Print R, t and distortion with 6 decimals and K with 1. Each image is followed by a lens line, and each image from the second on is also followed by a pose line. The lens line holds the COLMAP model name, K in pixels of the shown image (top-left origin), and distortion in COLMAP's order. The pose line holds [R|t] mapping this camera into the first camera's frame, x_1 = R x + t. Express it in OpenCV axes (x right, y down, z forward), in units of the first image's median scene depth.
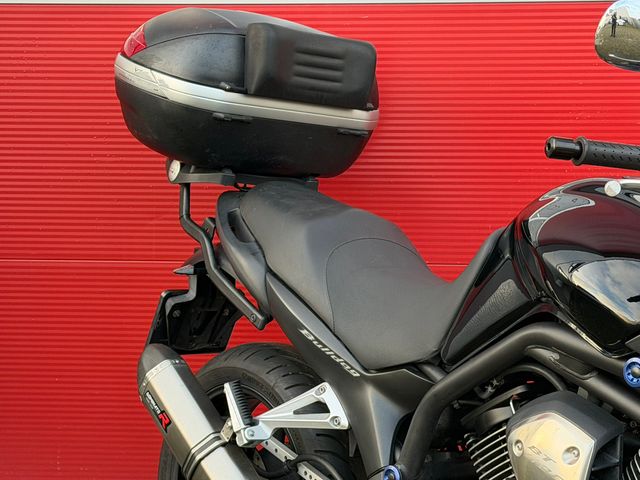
lens RADIAL K [[1421.5, 0, 321.8], [0, 1421.5, 248.2], [0, 0, 1]] dist [0.126860, 0.203208]
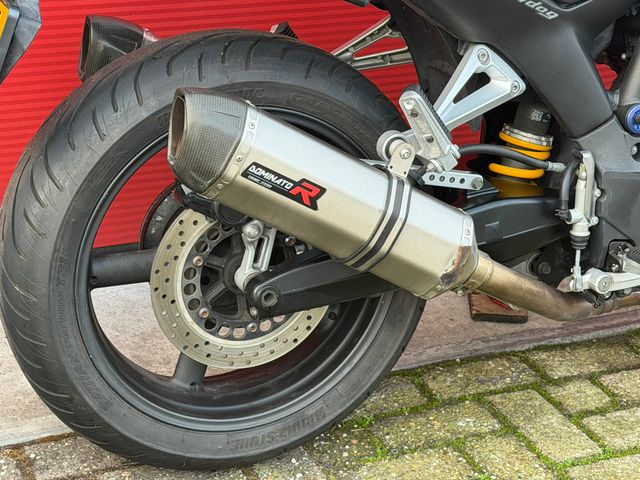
lens RADIAL K [[1421.5, 0, 321.8], [0, 1421.5, 248.2], [0, 0, 1]] dist [0.126860, 0.203208]
pose [[0.283850, -0.417522, 0.863195, -0.697199], [0.091050, 0.907890, 0.409200, -0.117633], [-0.954536, -0.037558, 0.295720, 0.865964]]
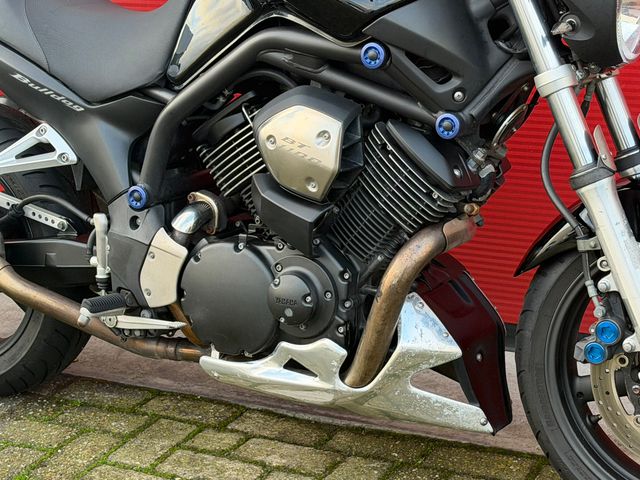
lens RADIAL K [[1421.5, 0, 321.8], [0, 1421.5, 248.2], [0, 0, 1]] dist [0.126860, 0.203208]
pose [[0.928256, -0.174726, 0.328345, -0.168714], [0.120917, 0.976601, 0.177850, 0.022785], [-0.351737, -0.125388, 0.927663, -0.045825]]
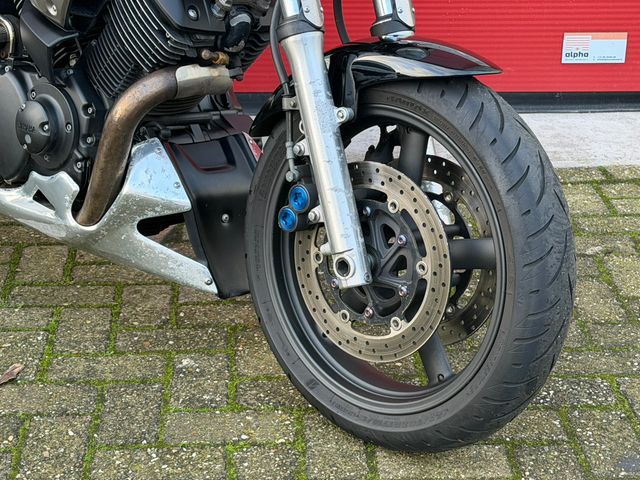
lens RADIAL K [[1421.5, 0, 321.8], [0, 1421.5, 248.2], [0, 0, 1]] dist [0.126860, 0.203208]
pose [[0.989372, -0.036730, 0.140691, 0.165027], [0.007446, 0.979099, 0.203249, 0.110430], [-0.145216, -0.200041, 0.968966, -0.111048]]
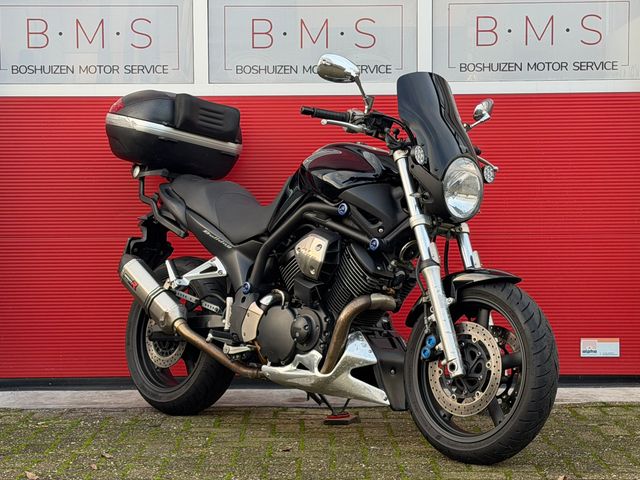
lens RADIAL K [[1421.5, 0, 321.8], [0, 1421.5, 248.2], [0, 0, 1]] dist [0.126860, 0.203208]
pose [[0.996718, -0.003510, 0.080879, -0.010387], [0.015499, 0.988852, -0.148091, 0.394822], [-0.079458, 0.148858, 0.985661, -1.065917]]
